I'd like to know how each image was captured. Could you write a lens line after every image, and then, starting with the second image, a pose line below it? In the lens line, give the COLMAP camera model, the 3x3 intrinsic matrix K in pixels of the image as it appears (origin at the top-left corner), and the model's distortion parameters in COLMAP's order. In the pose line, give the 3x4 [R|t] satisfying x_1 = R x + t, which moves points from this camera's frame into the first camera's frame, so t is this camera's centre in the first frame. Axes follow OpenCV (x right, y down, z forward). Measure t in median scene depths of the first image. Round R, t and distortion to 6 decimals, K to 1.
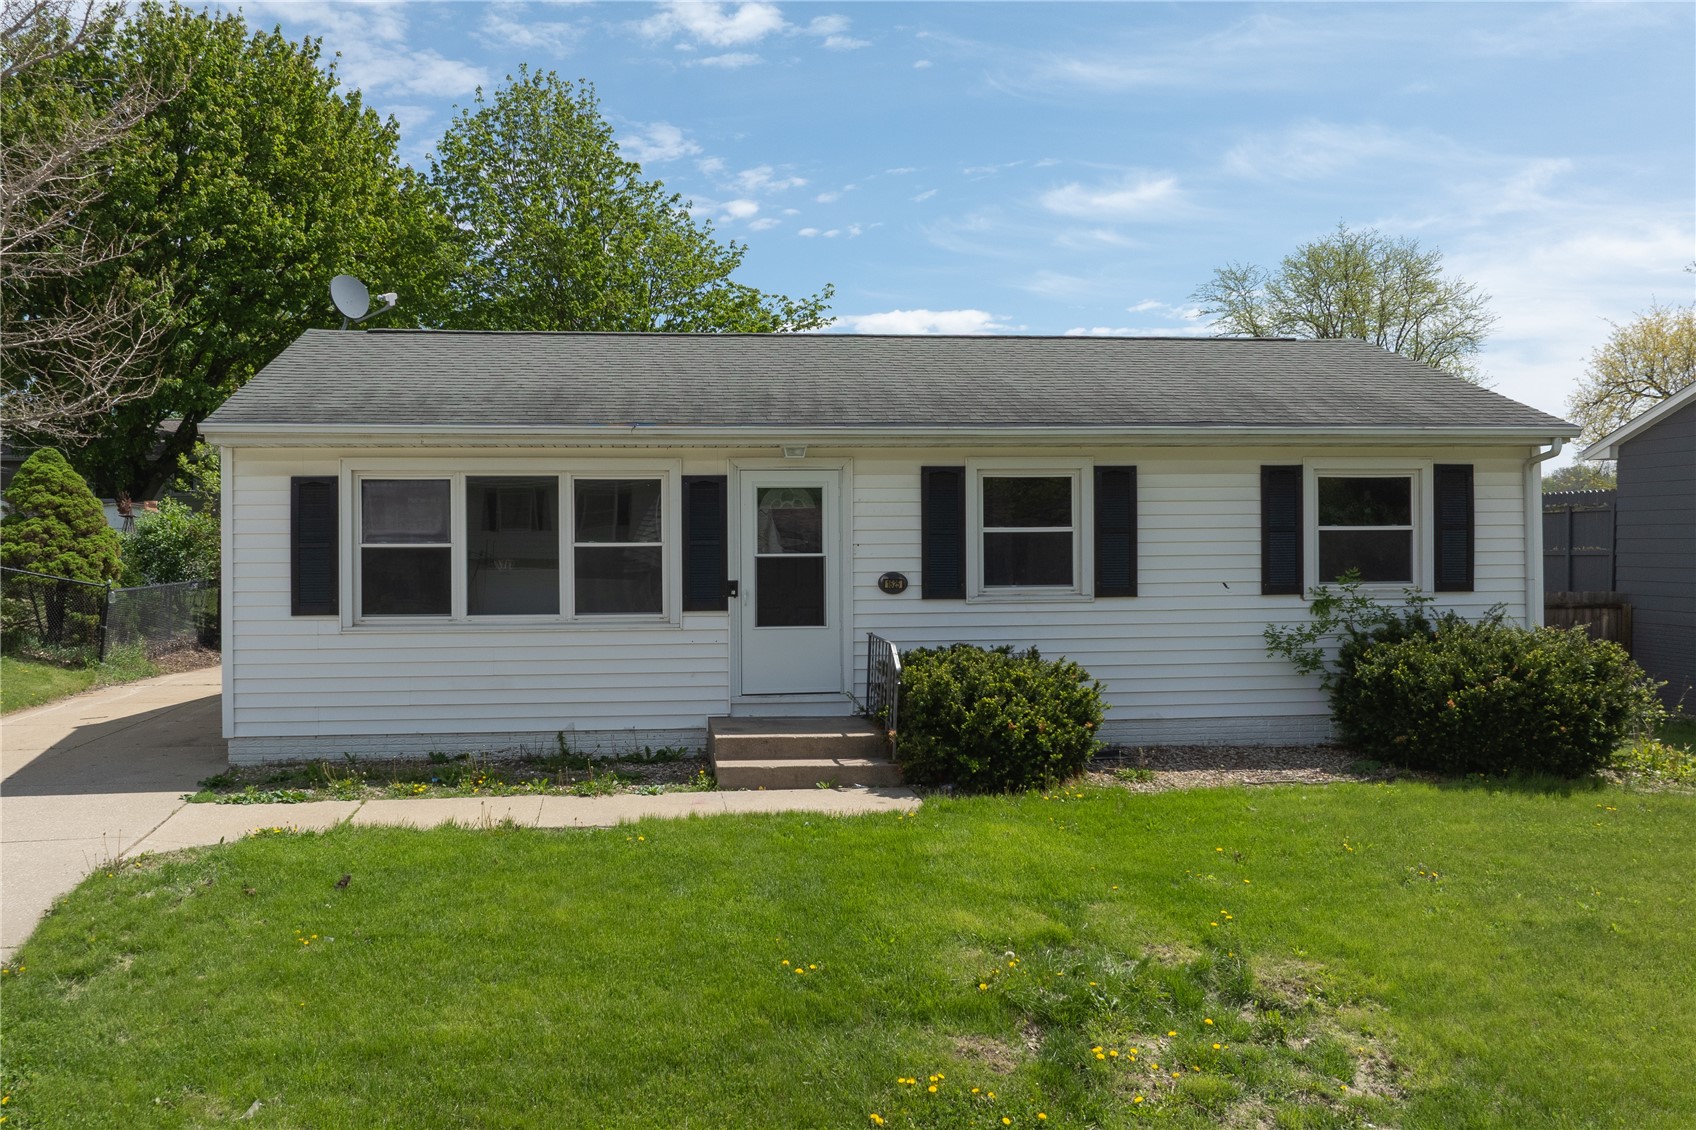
lens RADIAL K [[1513.2, 0, 763.3], [0, 1513.2, 563.6], [0, 0, 1]] dist [-0.043656, -0.000600]
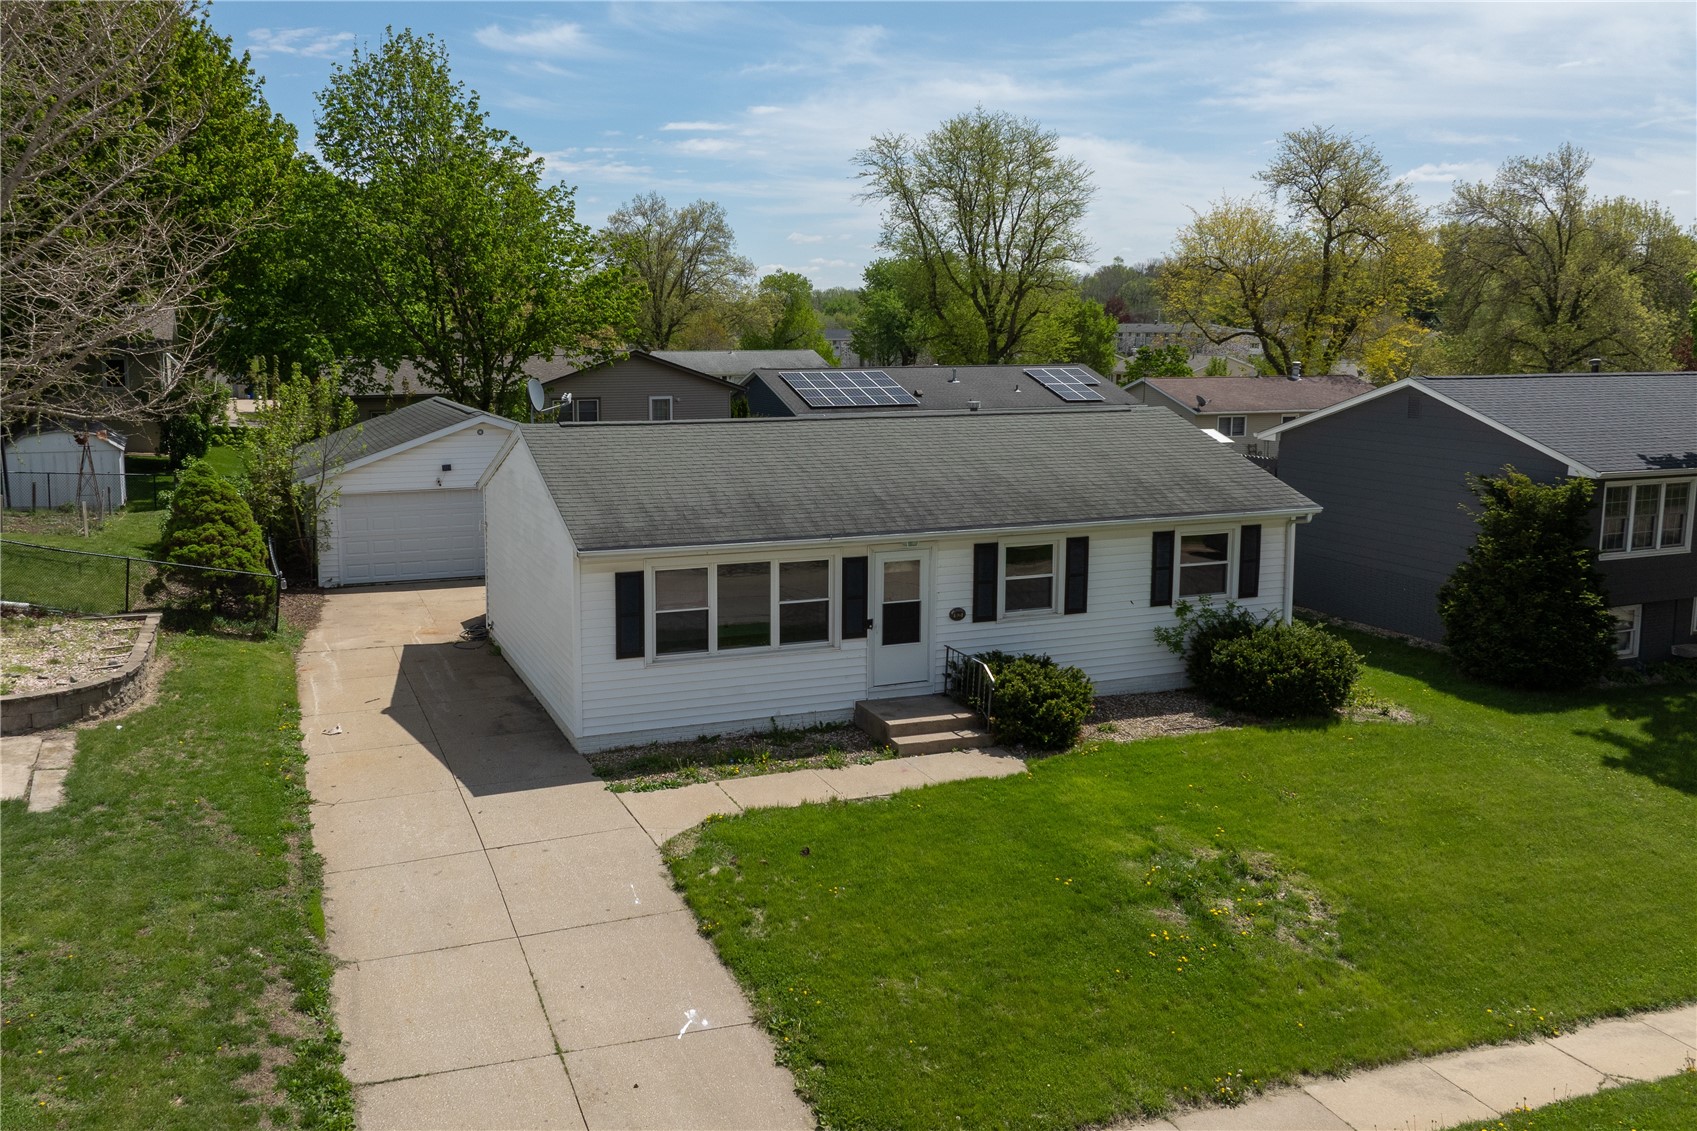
lens RADIAL K [[1444.0, 0, 724.9], [0, 1444.0, 527.4], [0, 0, 1]] dist [-0.041869, -0.010002]
pose [[0.969320, -0.033245, 0.243544, -0.549208], [-0.000057, 0.990781, 0.135473, -0.298669], [-0.245803, -0.131331, 0.960382, -0.453019]]
